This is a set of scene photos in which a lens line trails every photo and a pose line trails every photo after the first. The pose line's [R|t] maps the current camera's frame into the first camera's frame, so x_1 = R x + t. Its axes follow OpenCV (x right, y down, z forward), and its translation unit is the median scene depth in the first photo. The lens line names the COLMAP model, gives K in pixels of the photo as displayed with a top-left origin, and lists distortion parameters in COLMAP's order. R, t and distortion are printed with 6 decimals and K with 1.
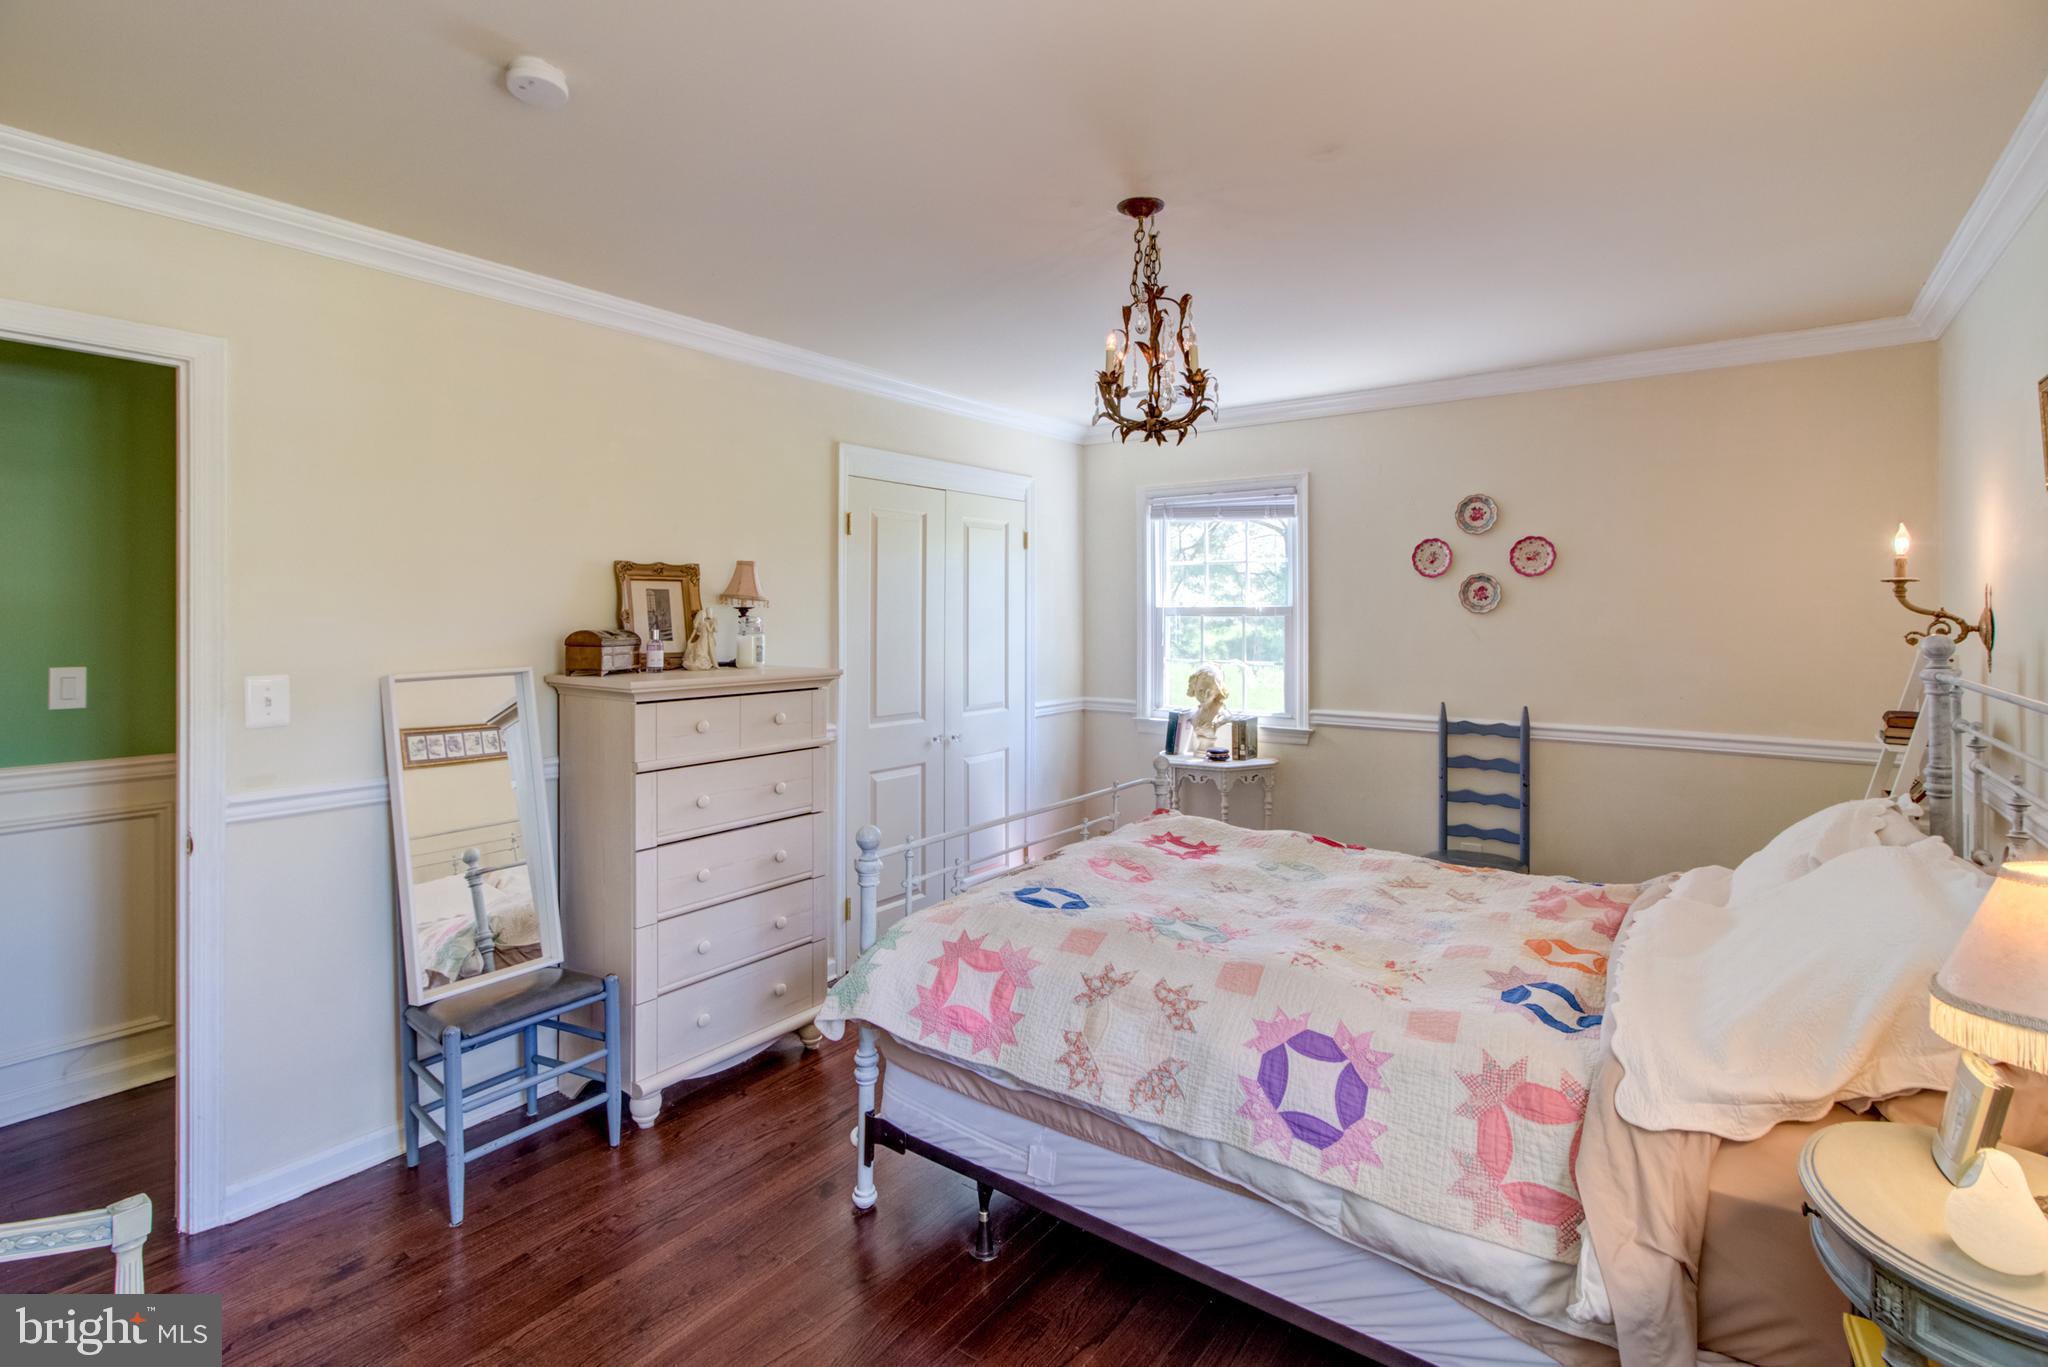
lens RADIAL K [[966.9, 0, 990.3], [0, 966.9, 611.3], [0, 0, 1]] dist [-0.004674, 0.006852]
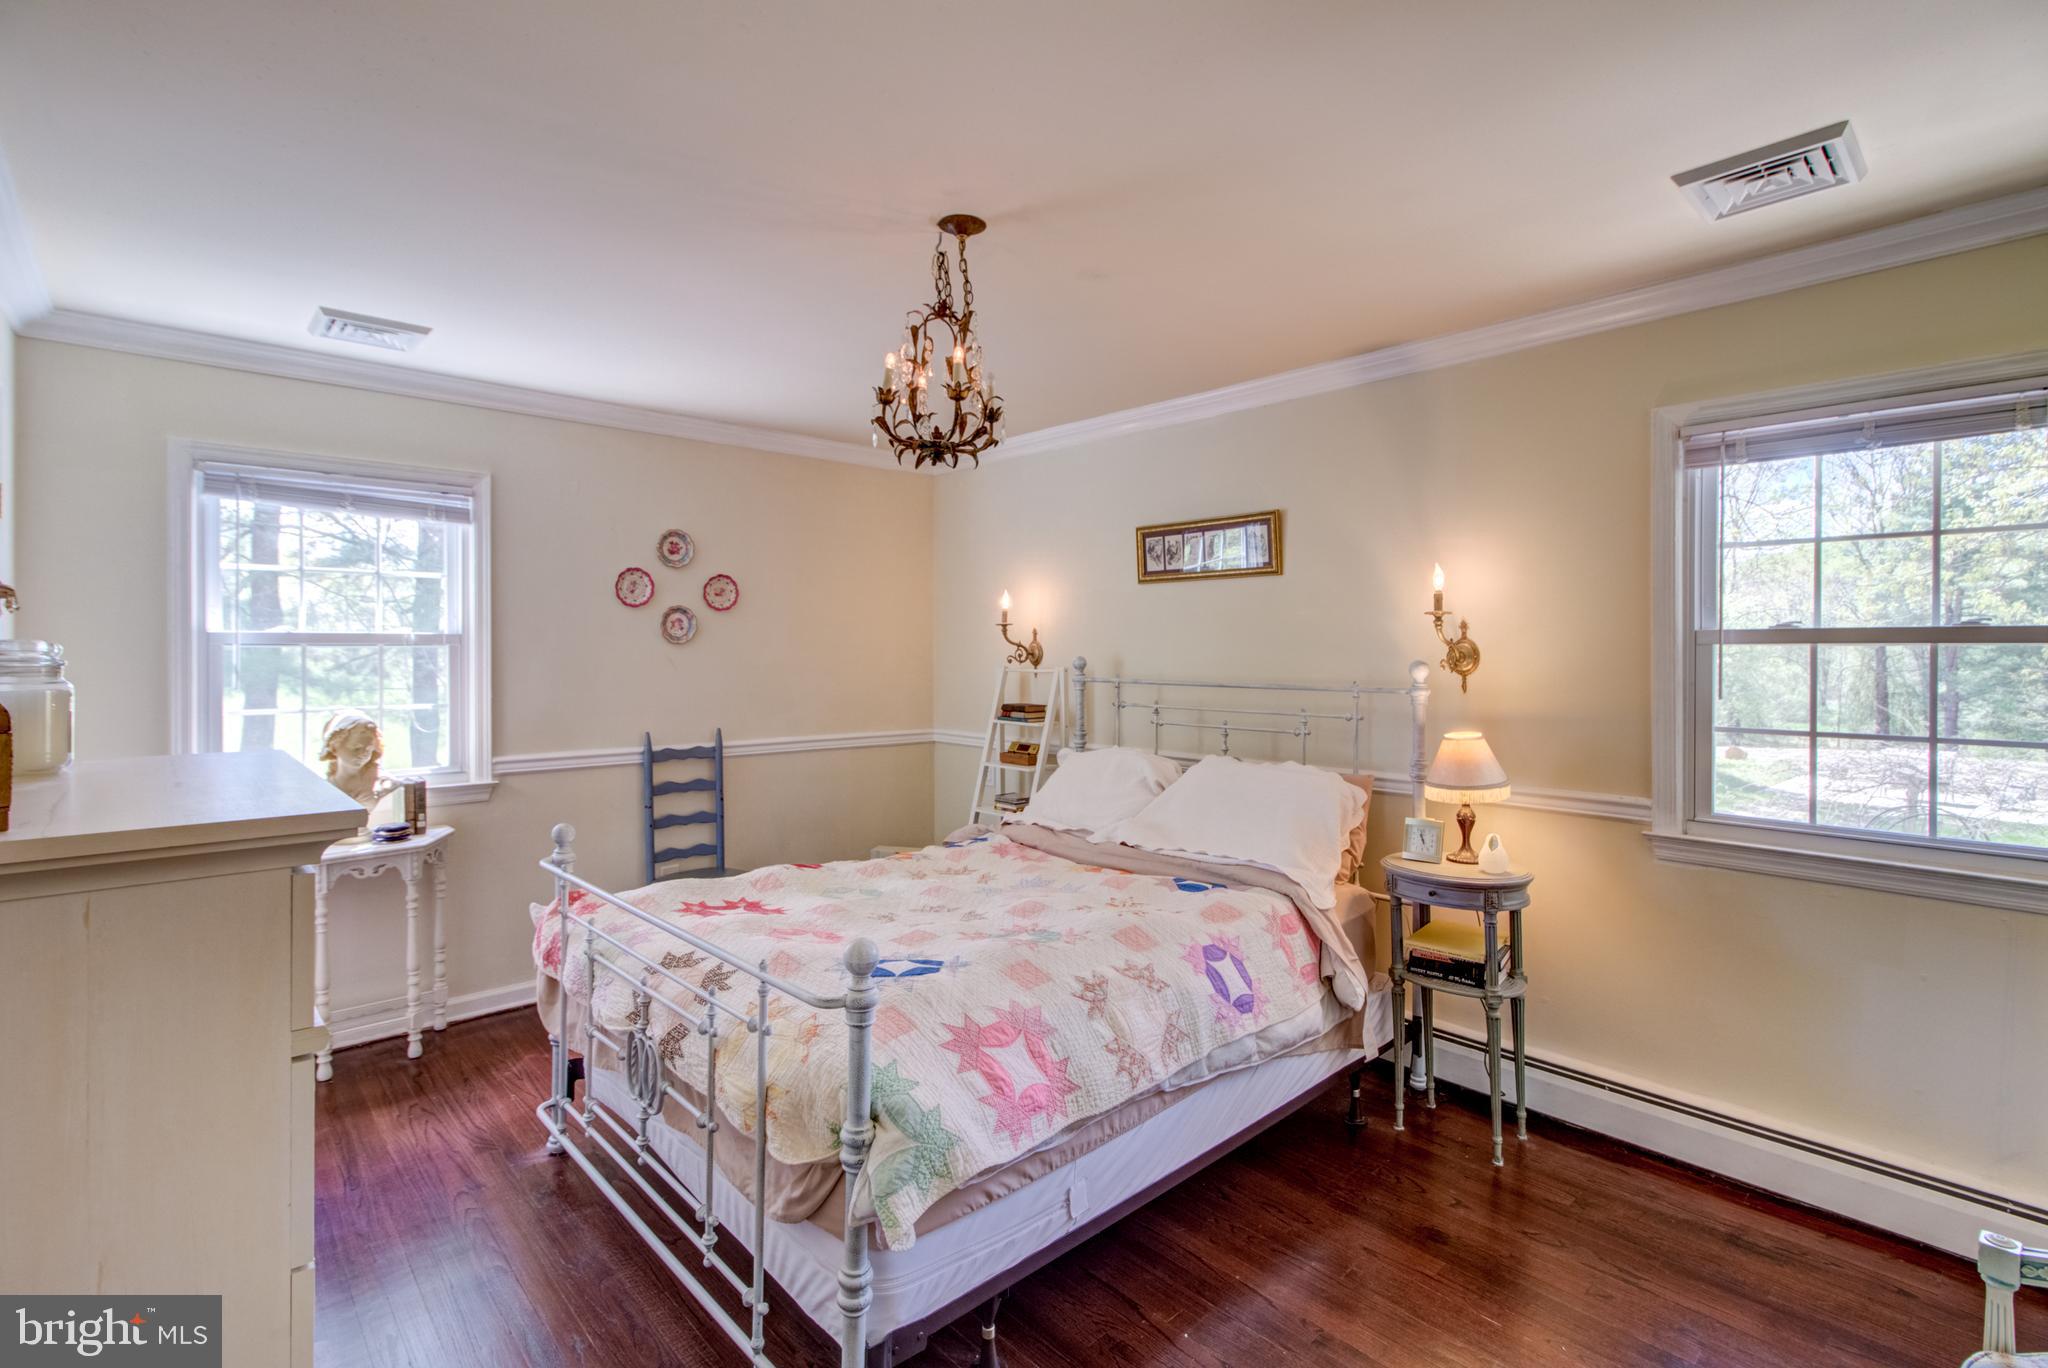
lens RADIAL K [[966.9, 0, 1030.3], [0, 966.9, 671.2], [0, 0, 1]] dist [-0.004674, 0.006852]
pose [[0.170496, -0.021050, 0.985133, -0.460434], [-0.001655, 0.999764, 0.021649, 0.008379], [-0.985357, -0.005321, 0.170421, 0.446745]]
